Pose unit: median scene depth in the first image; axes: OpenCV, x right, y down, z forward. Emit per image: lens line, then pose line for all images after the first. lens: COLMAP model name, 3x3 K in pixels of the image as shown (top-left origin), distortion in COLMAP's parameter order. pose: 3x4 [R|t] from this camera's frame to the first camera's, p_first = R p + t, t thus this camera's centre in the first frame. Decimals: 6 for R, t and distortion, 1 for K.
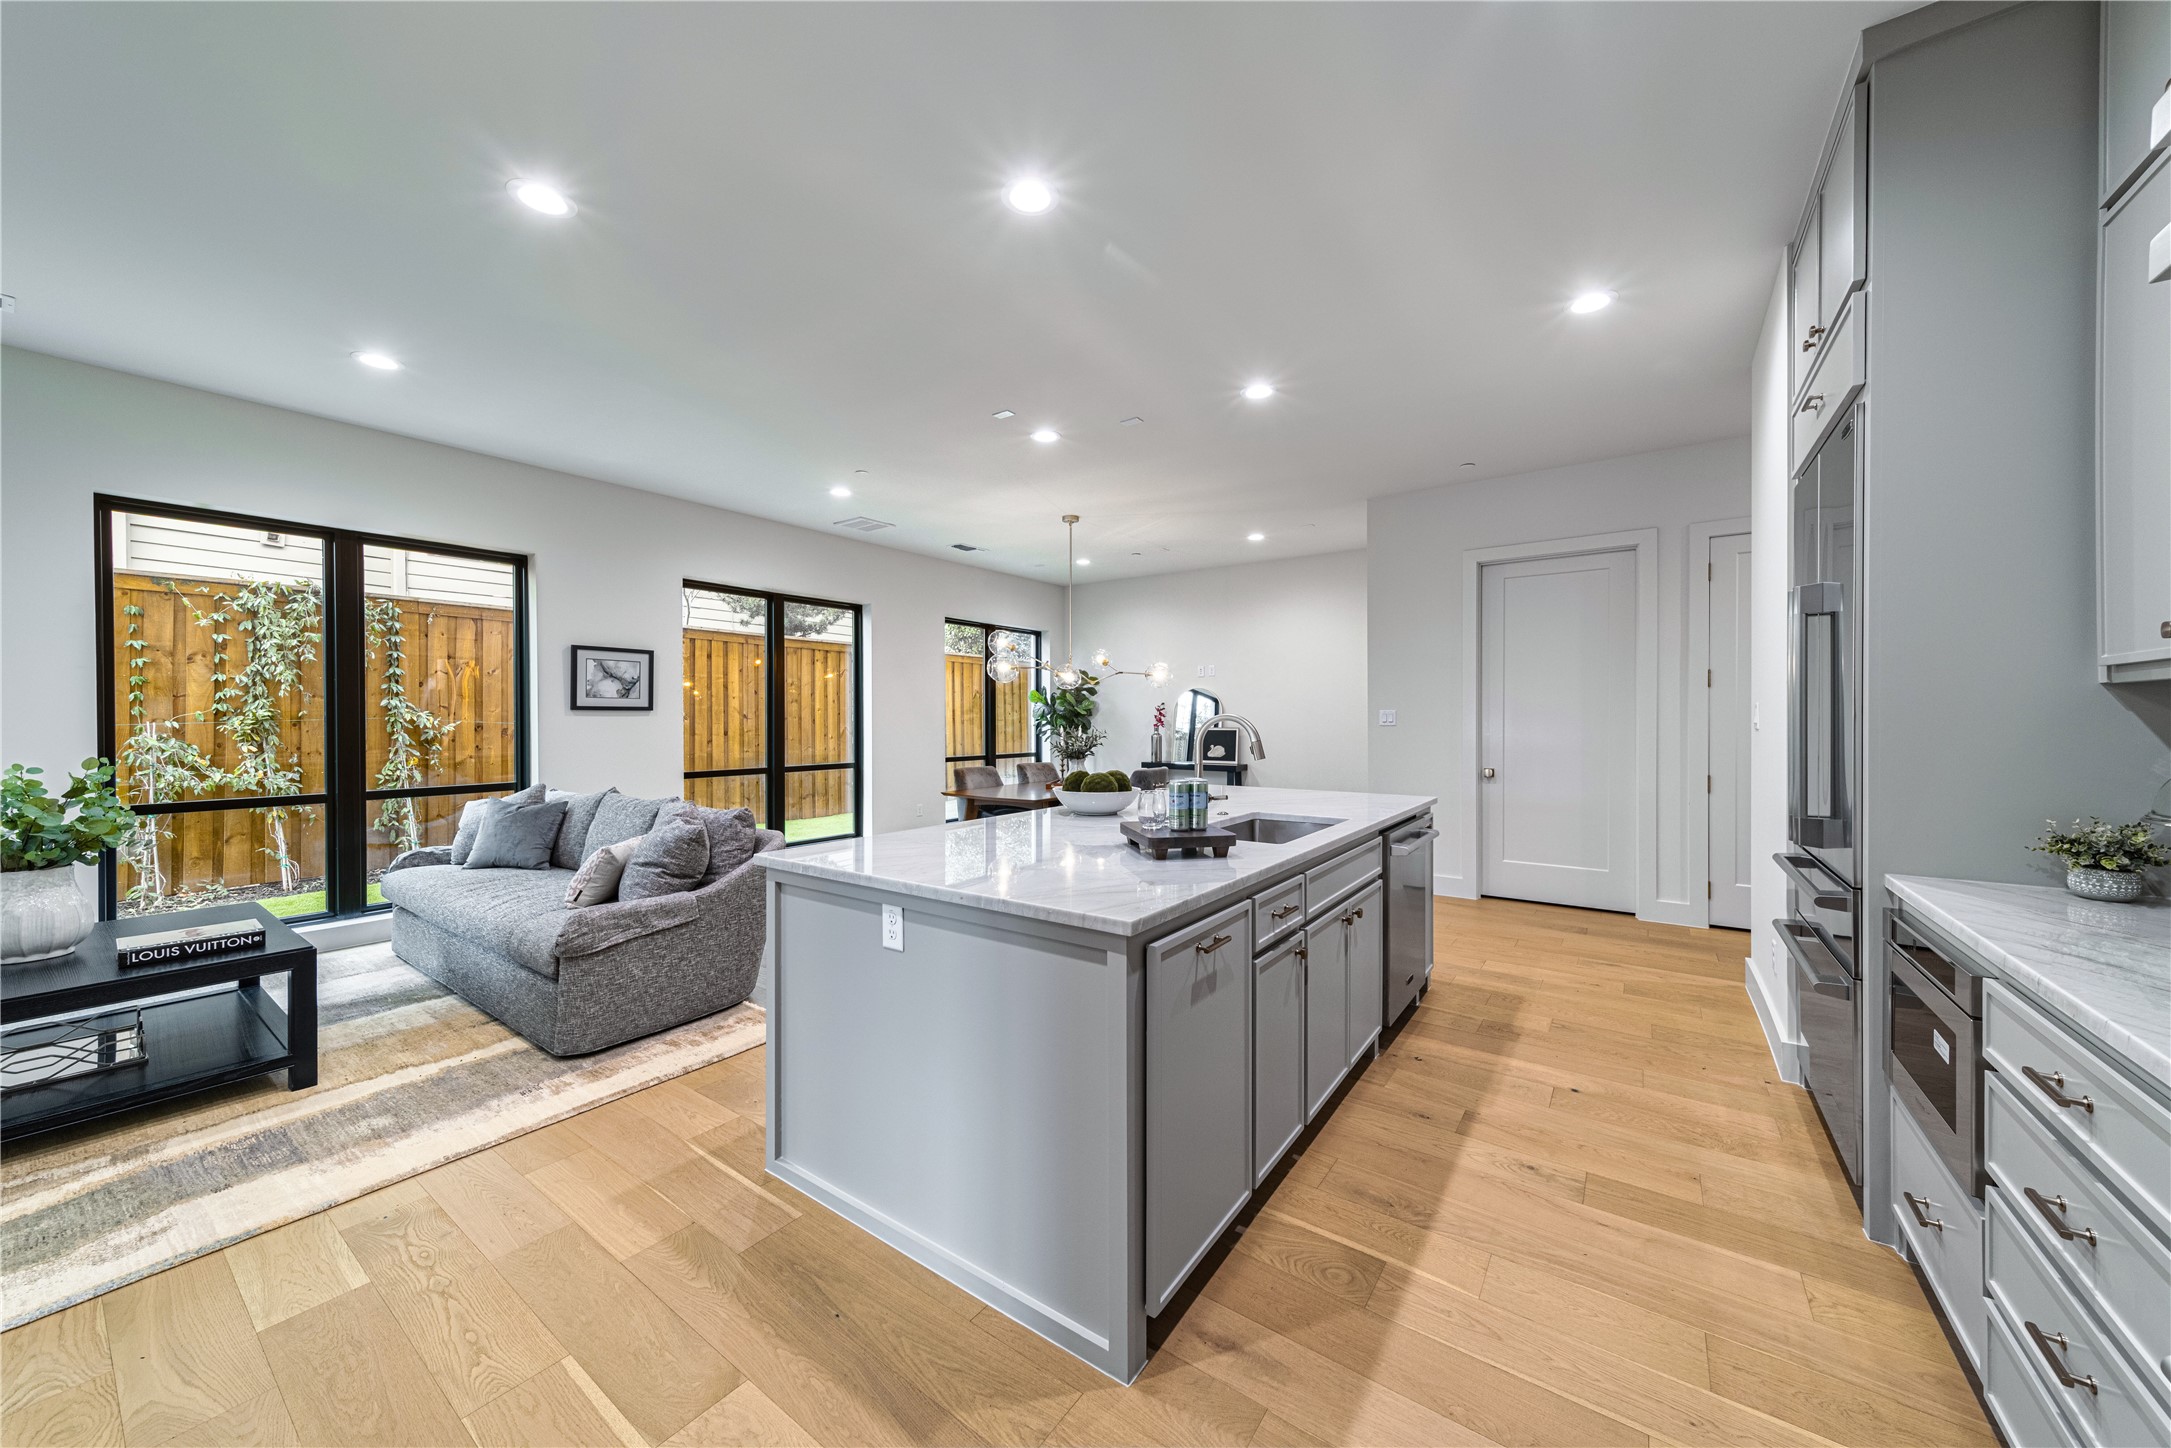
lens RADIAL K [[758.7, 0, 1097.2], [0, 758.7, 722.4], [0, 0, 1]] dist [0.002834, 0.000024]
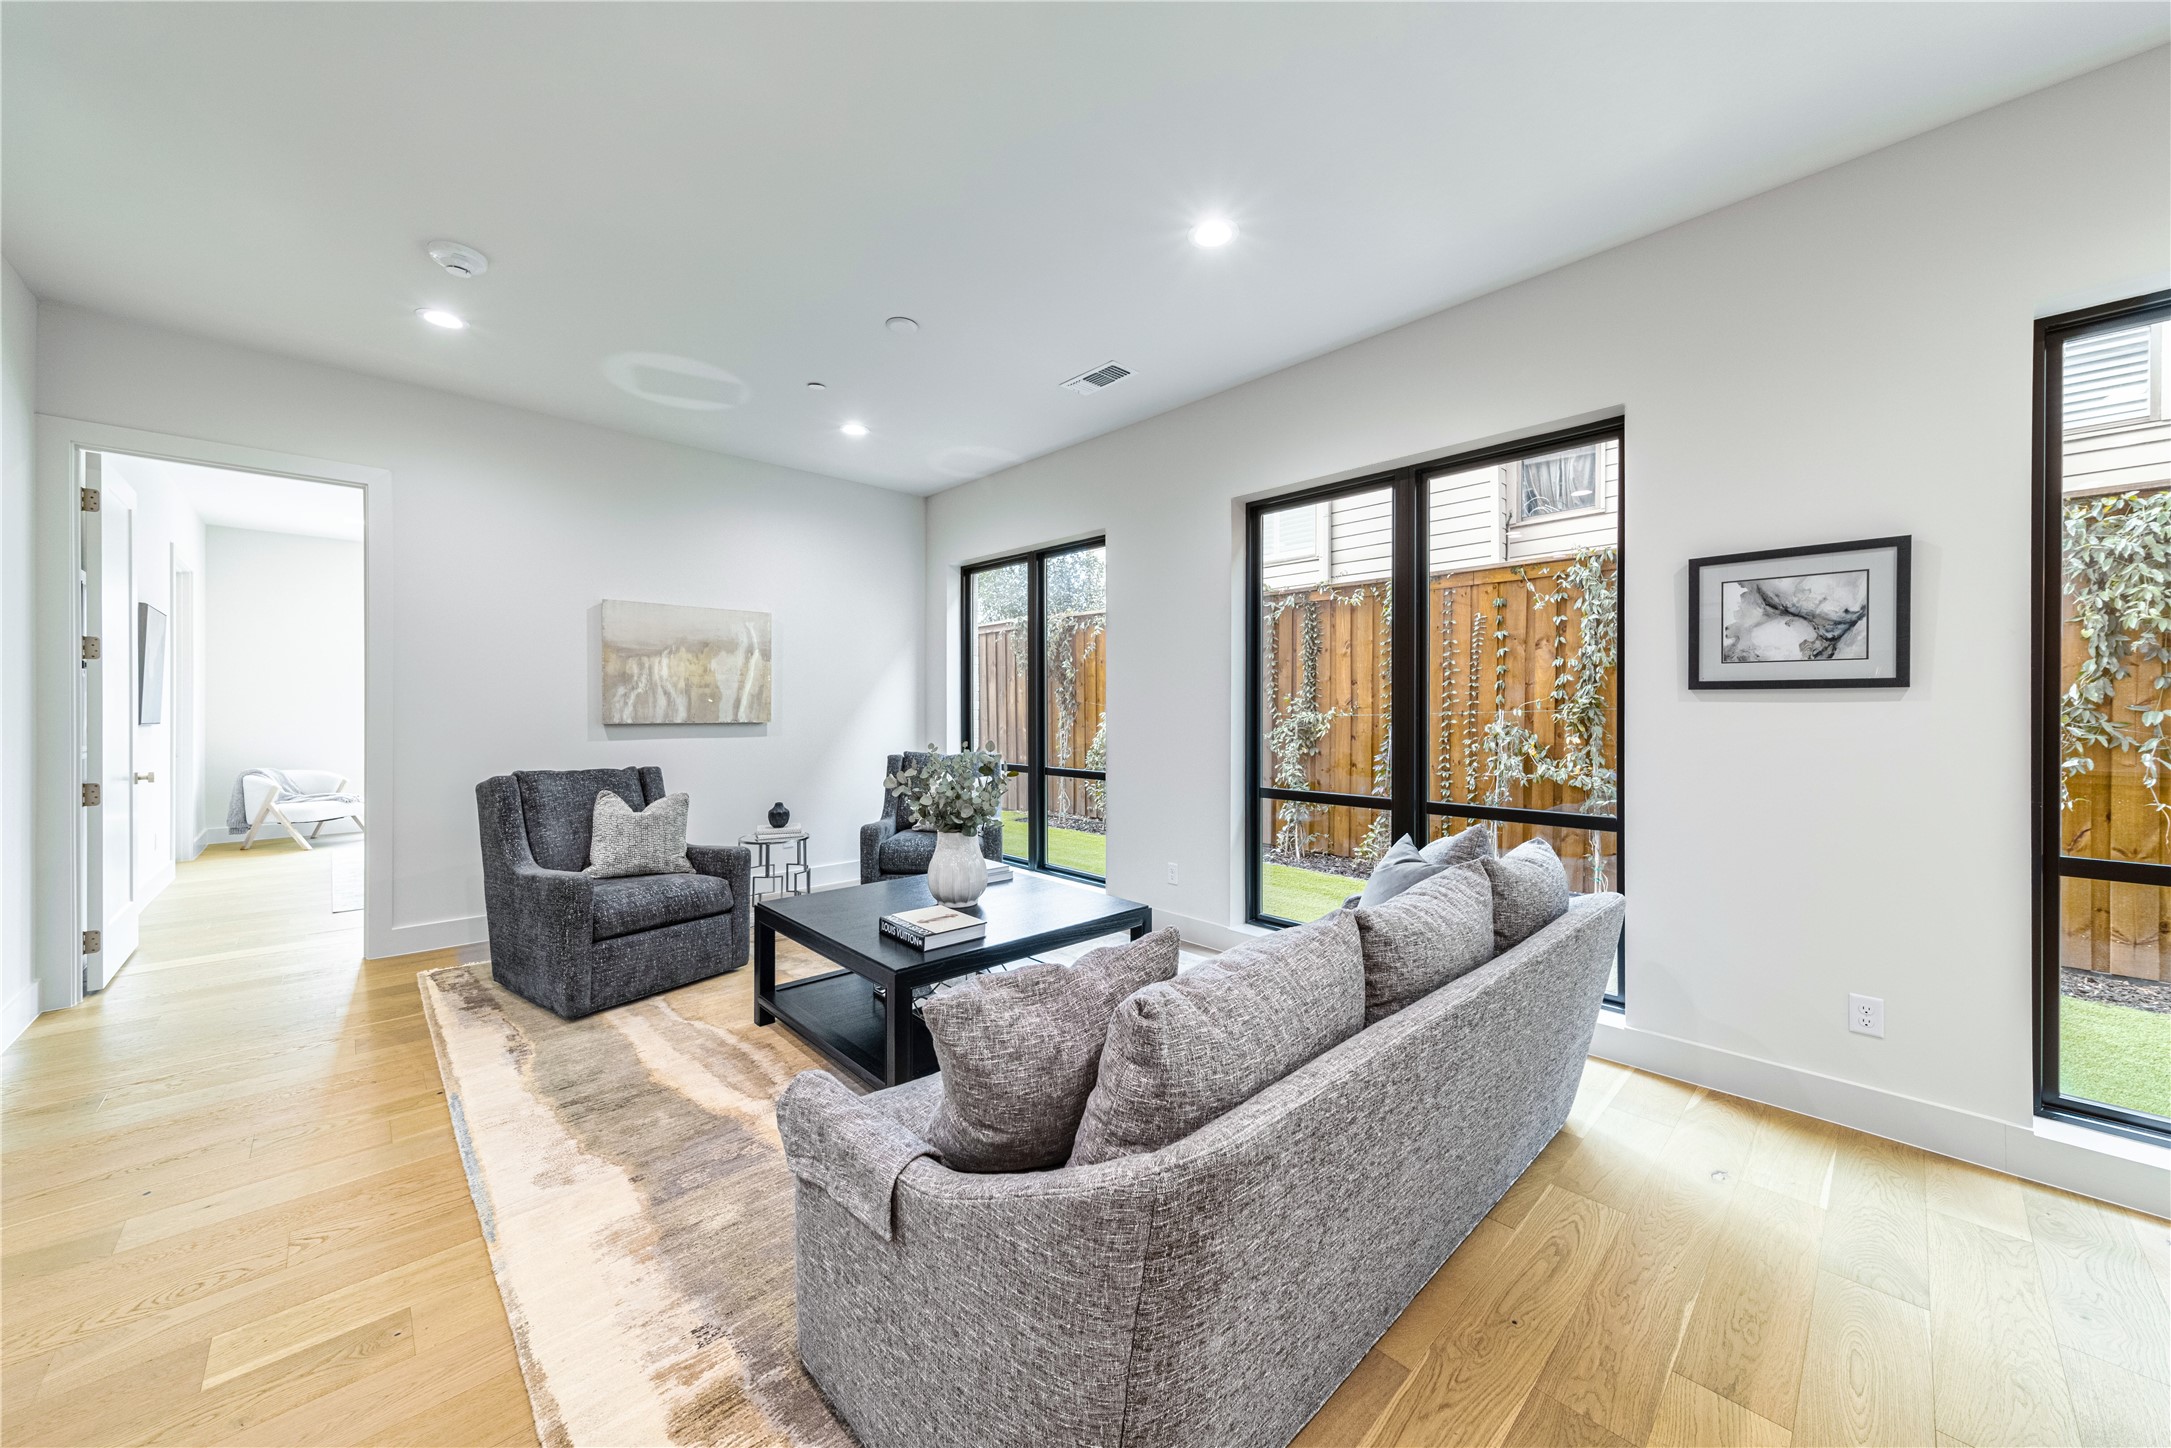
lens RADIAL K [[793.8, 0, 1084.9], [0, 793.8, 708.3], [0, 0, 1]] dist [0.007127, -0.000075]
pose [[-0.209819, 0.002063, -0.977738, -0.083033], [-0.006590, 0.999972, 0.003524, -0.002876], [0.977718, 0.007183, -0.209800, 0.647599]]
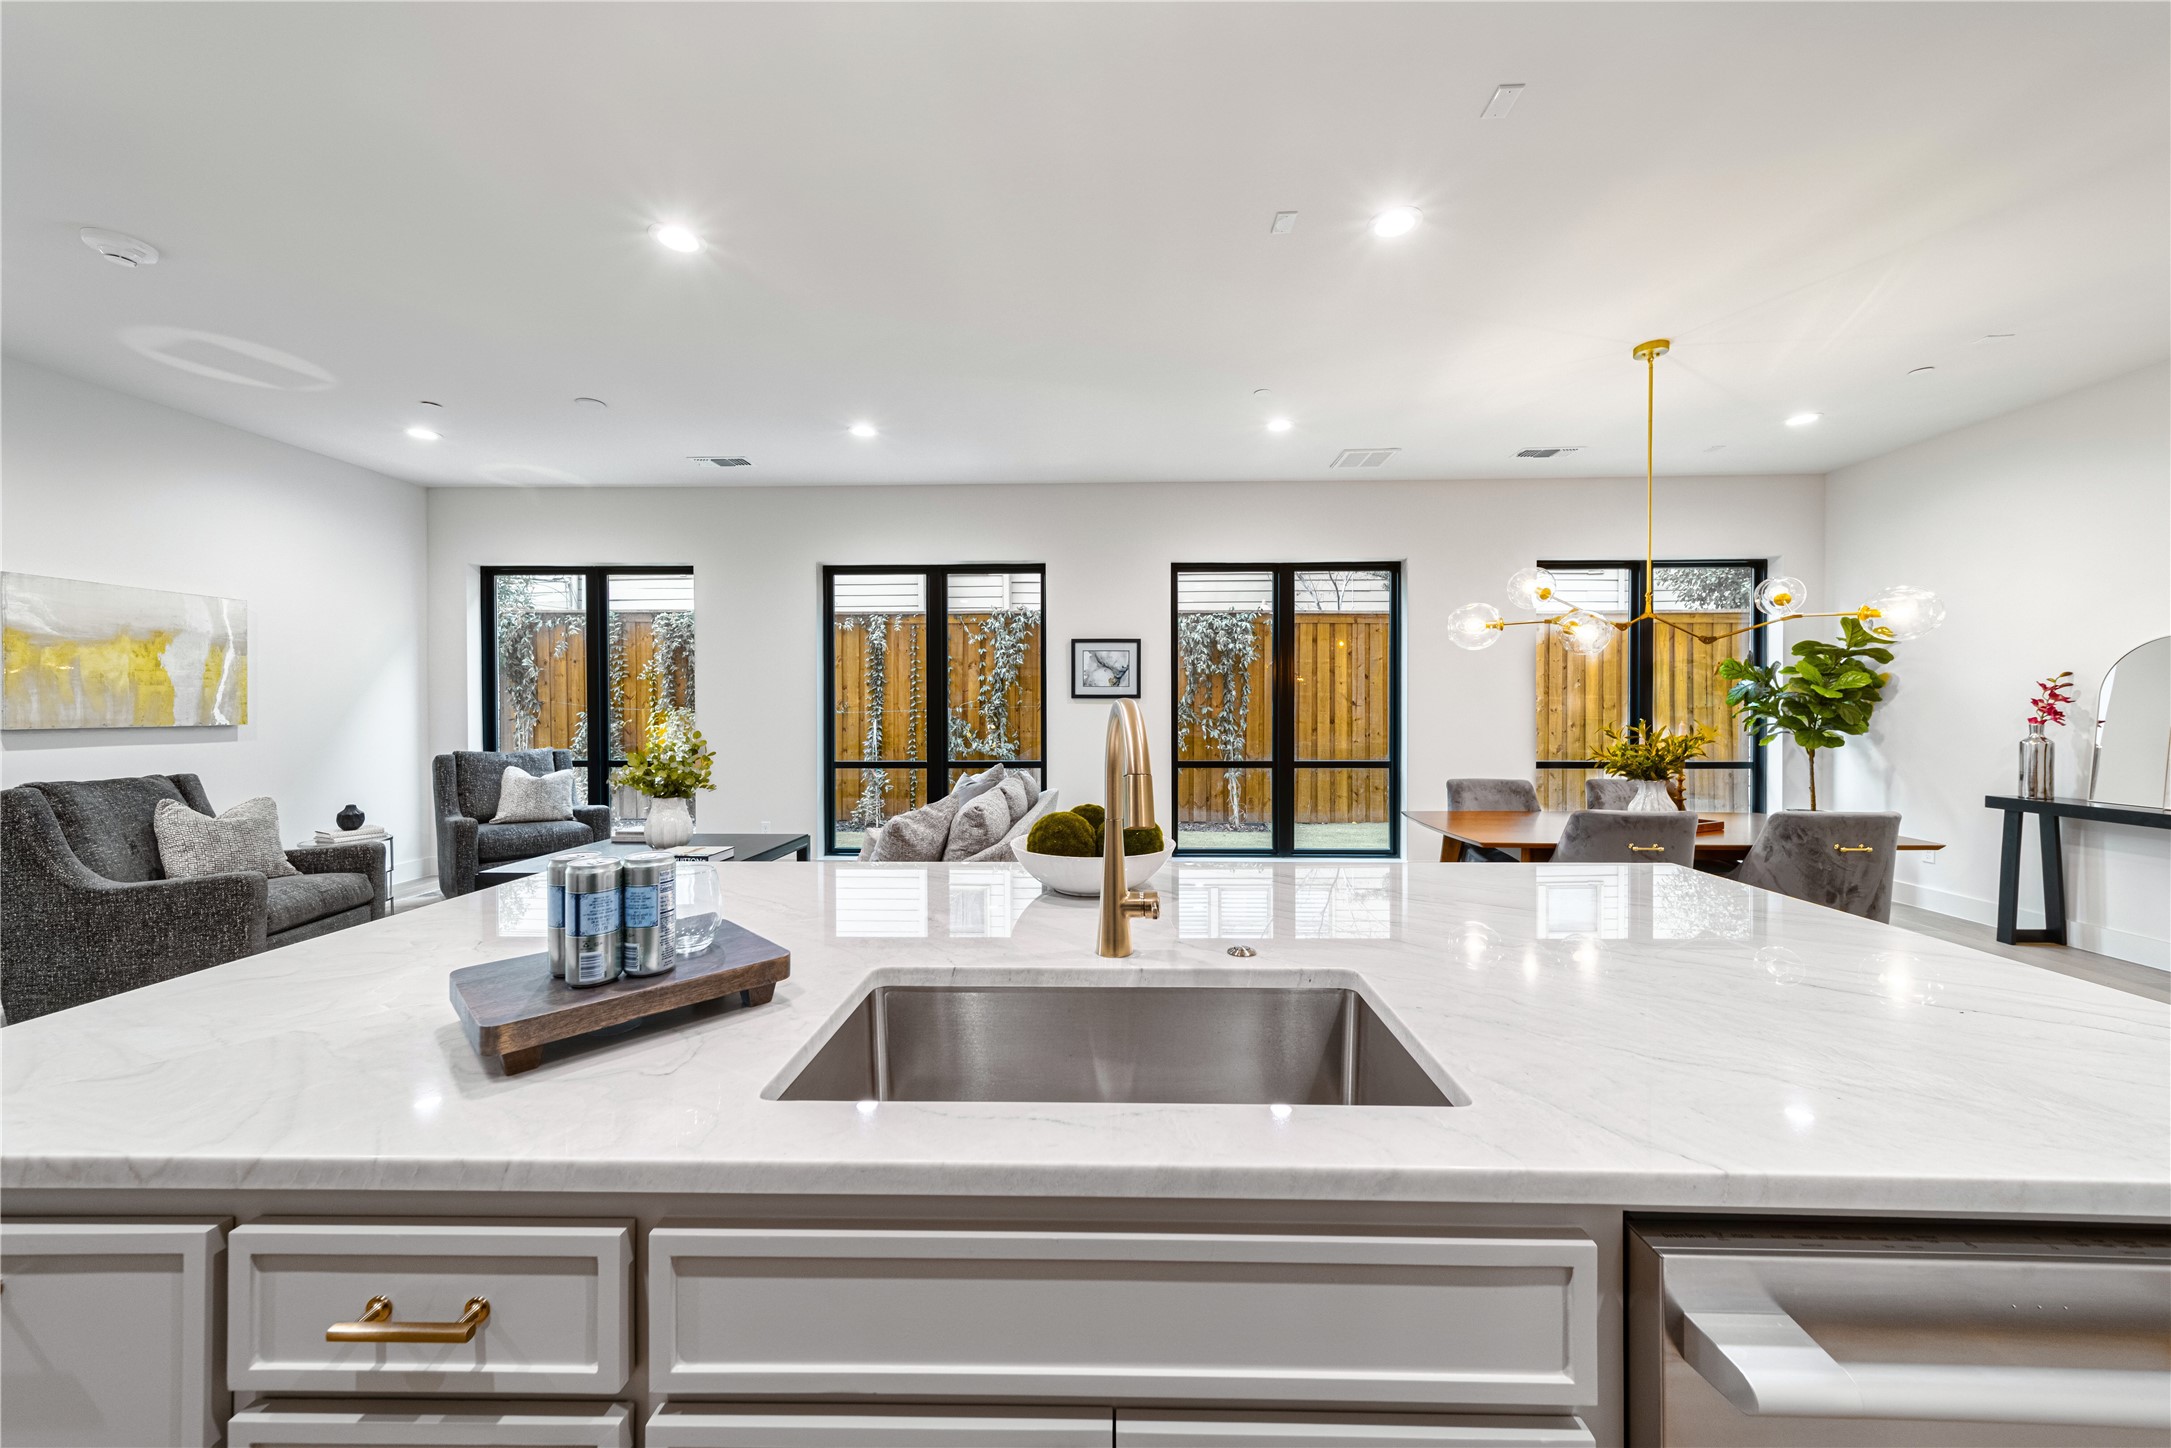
lens RADIAL K [[781.8, 0, 1113.5], [0, 781.8, 726.8], [0, 0, 1]] dist [0.000590, -0.000003]
pose [[0.548731, 0.022508, -0.835696, 0.260687], [-0.004360, 0.999701, 0.024063, -0.002344], [0.835988, -0.009561, 0.548665, 0.385750]]
